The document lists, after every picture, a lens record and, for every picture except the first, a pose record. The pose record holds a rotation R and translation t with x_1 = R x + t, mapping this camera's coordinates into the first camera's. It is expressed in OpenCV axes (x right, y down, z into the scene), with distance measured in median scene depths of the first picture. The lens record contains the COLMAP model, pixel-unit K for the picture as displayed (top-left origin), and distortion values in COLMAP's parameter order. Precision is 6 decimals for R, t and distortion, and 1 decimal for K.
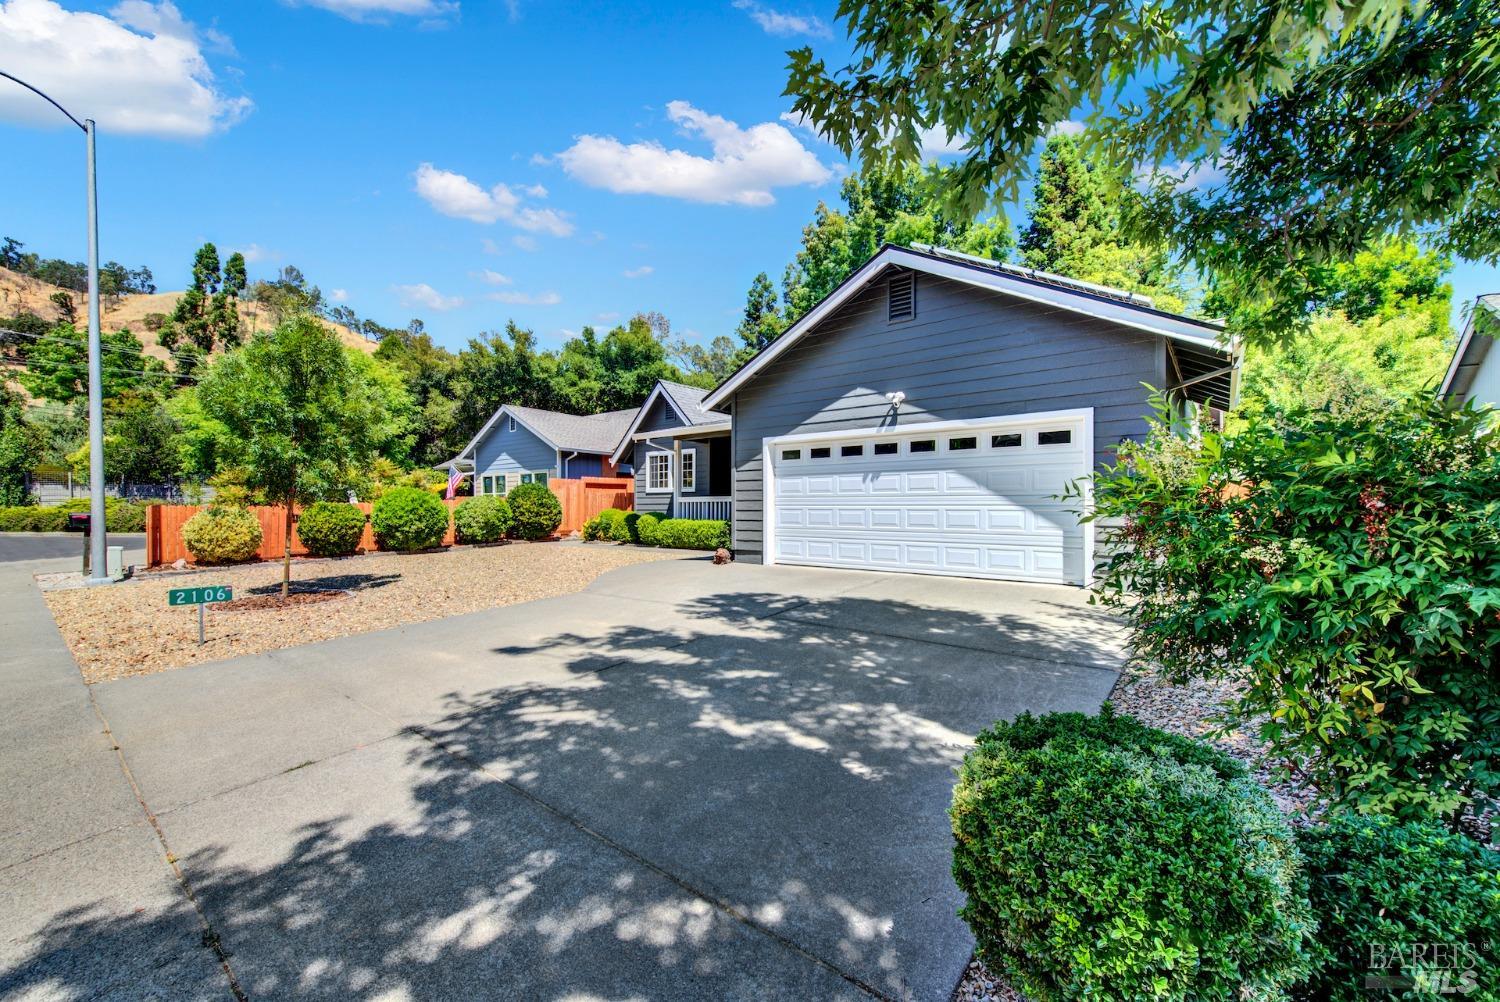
lens RADIAL K [[597.3, 0, 746.2], [0, 597.3, 514.4], [0, 0, 1]] dist [0.005992, -0.002814]
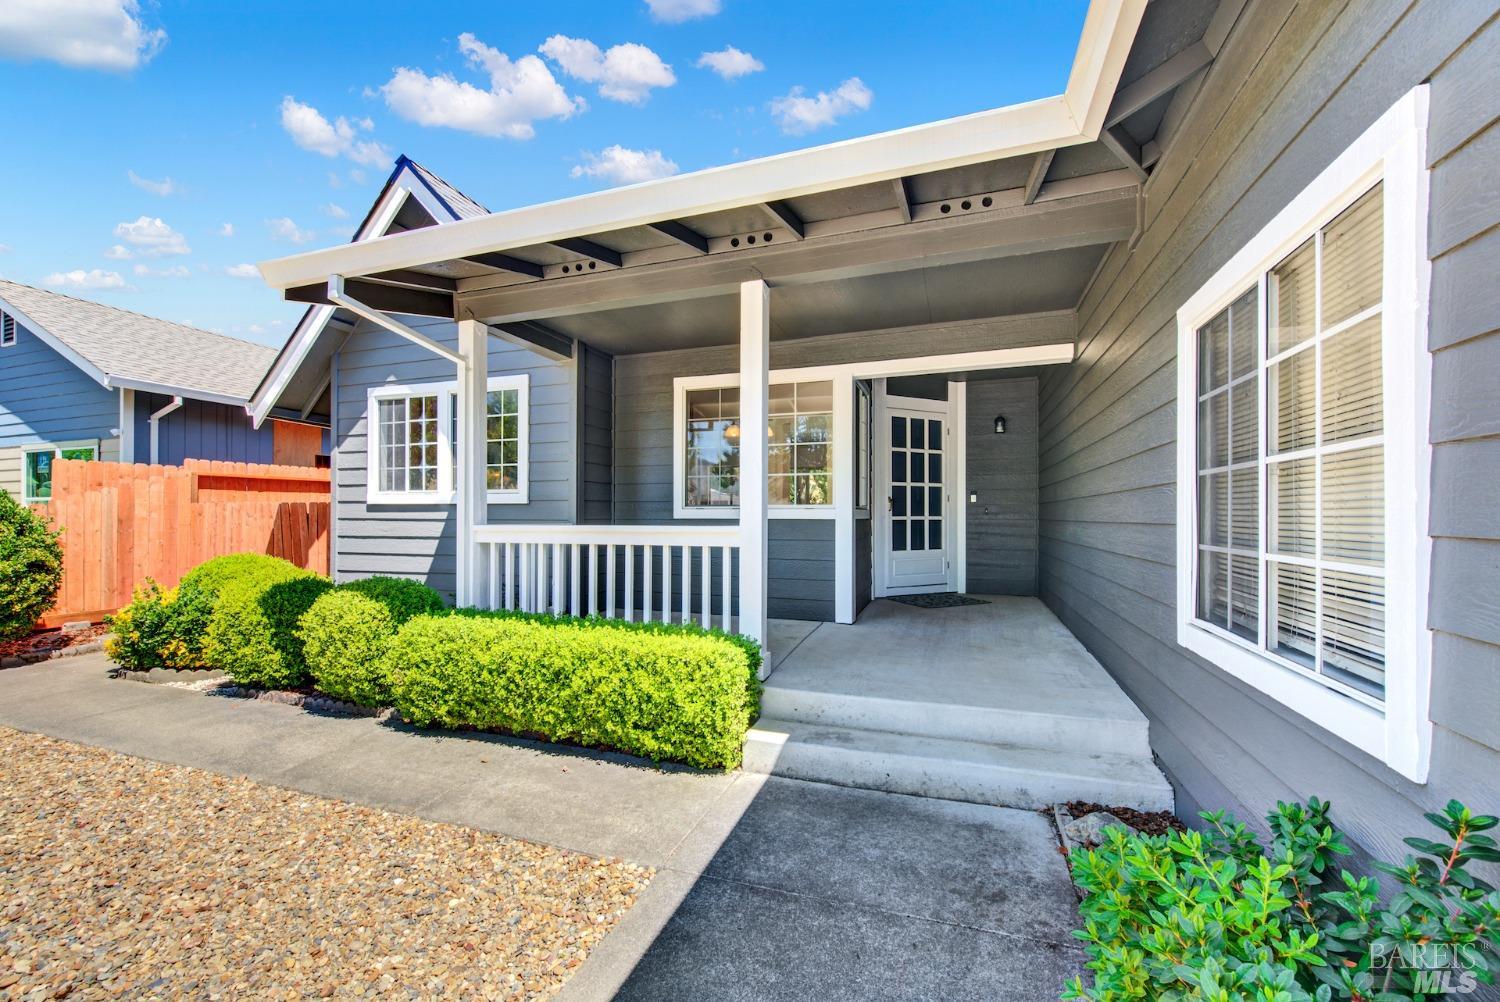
lens RADIAL K [[597.3, 0, 745.6], [0, 597.3, 510.9], [0, 0, 1]] dist [0.005992, -0.002814]
pose [[0.944788, 0.000535, 0.327683, -0.085684], [0.003920, 0.999909, -0.012933, -0.031134], [-0.327660, 0.013503, 0.944699, 0.693602]]
